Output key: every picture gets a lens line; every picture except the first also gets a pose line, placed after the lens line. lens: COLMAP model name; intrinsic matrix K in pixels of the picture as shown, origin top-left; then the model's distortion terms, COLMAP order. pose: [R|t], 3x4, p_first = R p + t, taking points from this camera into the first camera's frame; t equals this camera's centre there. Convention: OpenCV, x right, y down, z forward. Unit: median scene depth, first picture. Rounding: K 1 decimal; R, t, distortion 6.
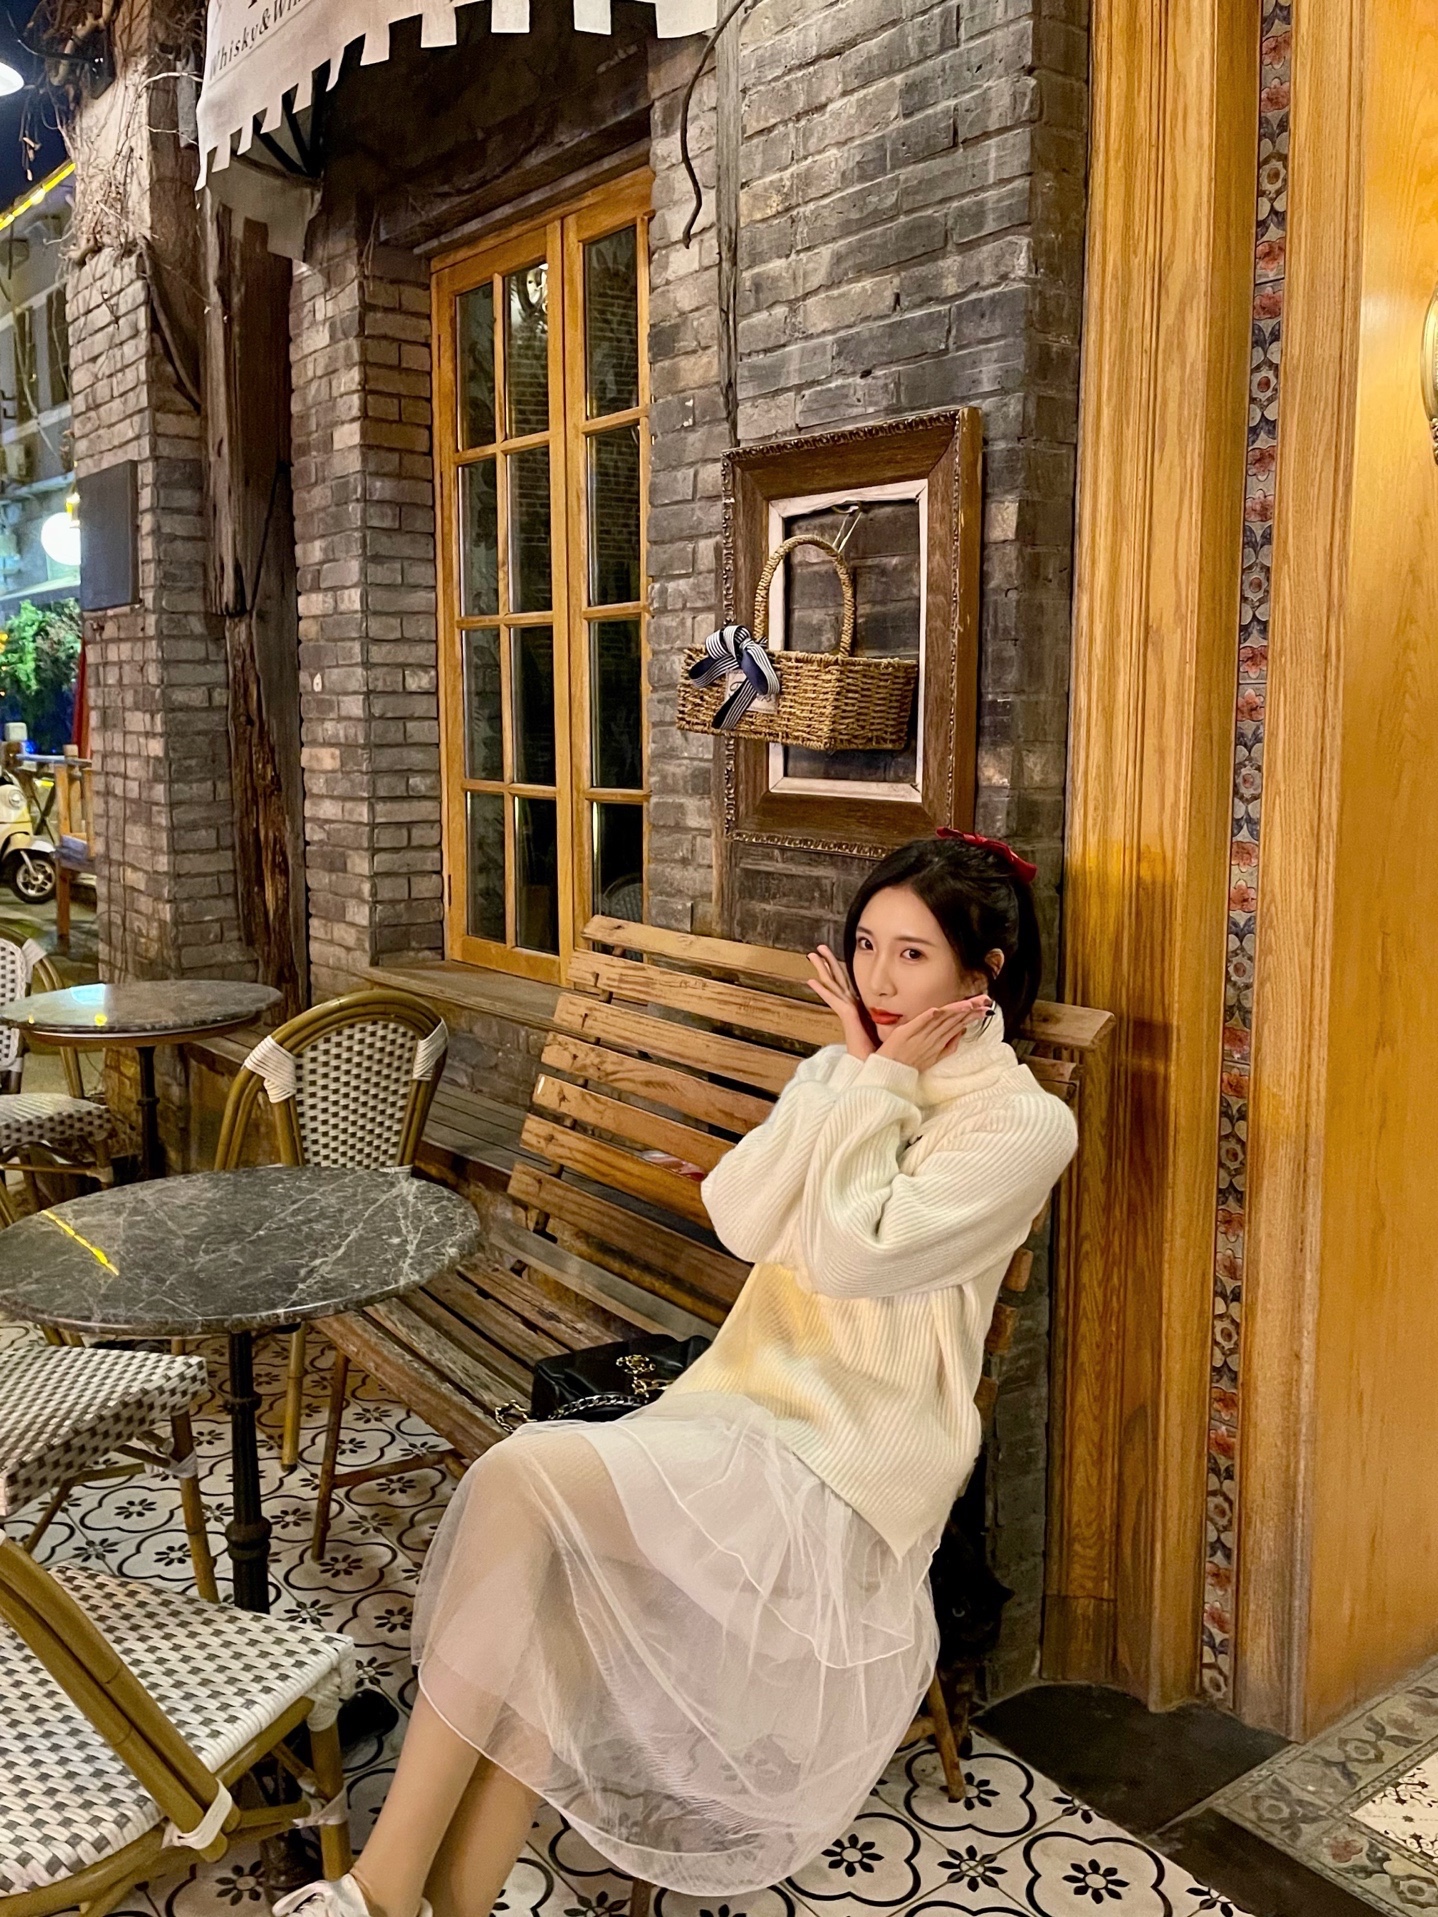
lens RADIAL K [[1651.4, 0, 694.5], [0, 1651.4, 918.8], [0, 0, 1]] dist [0.082495, -0.143174]
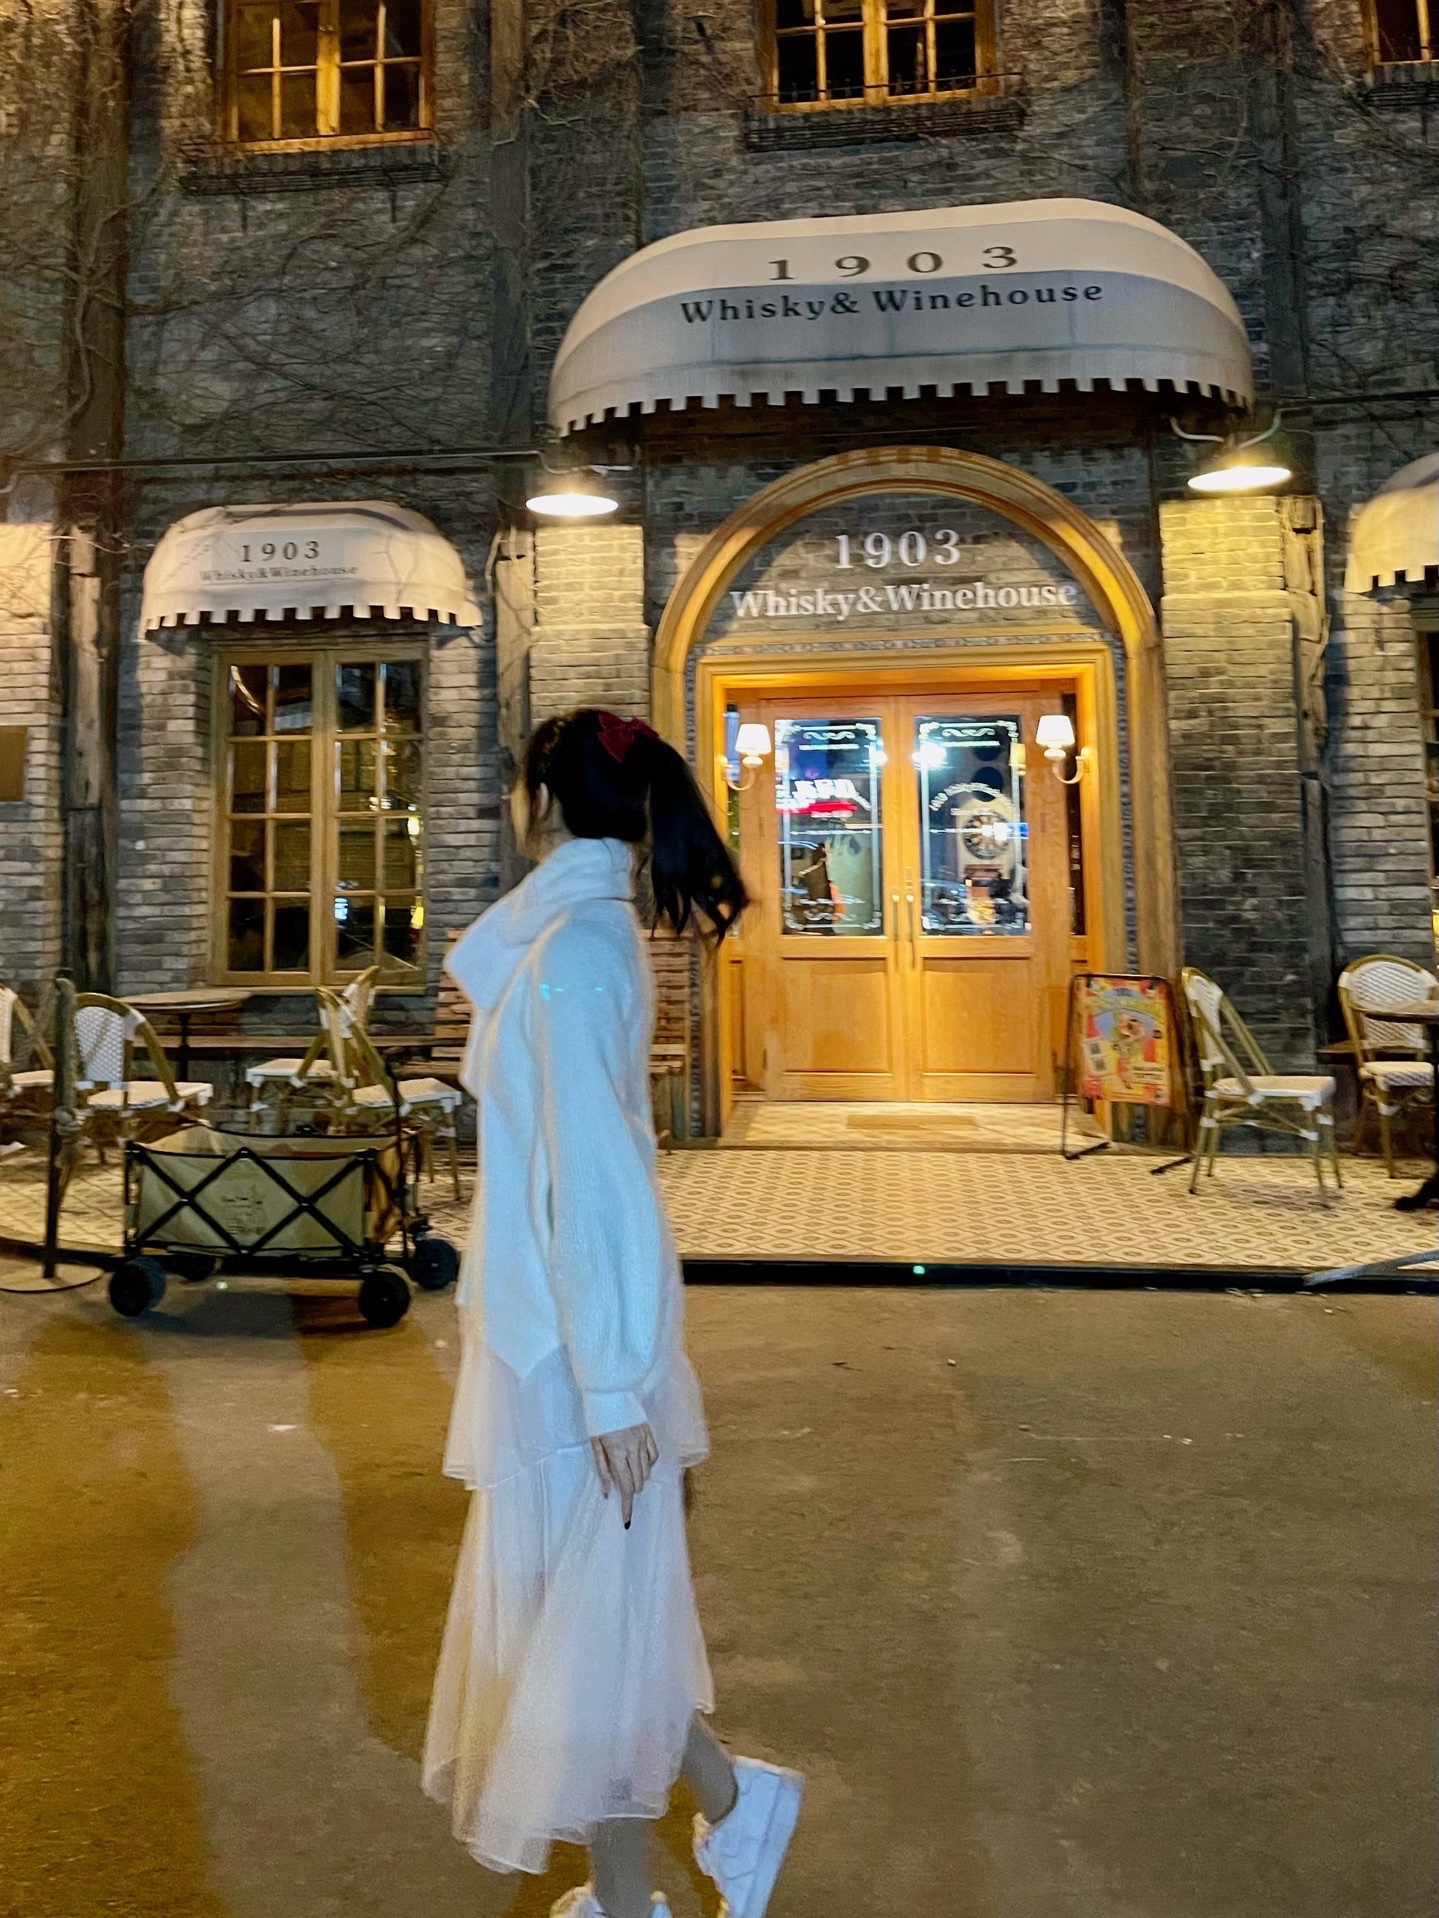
lens RADIAL K [[1643.3, 0, 710.2], [0, 1643.3, 716.8], [0, 0, 1]] dist [0.125692, -0.090347]
pose [[0.687329, 0.062874, 0.723620, -2.104570], [0.097839, 0.979153, -0.178008, 0.214504], [-0.719727, 0.193148, 0.666849, -1.410535]]
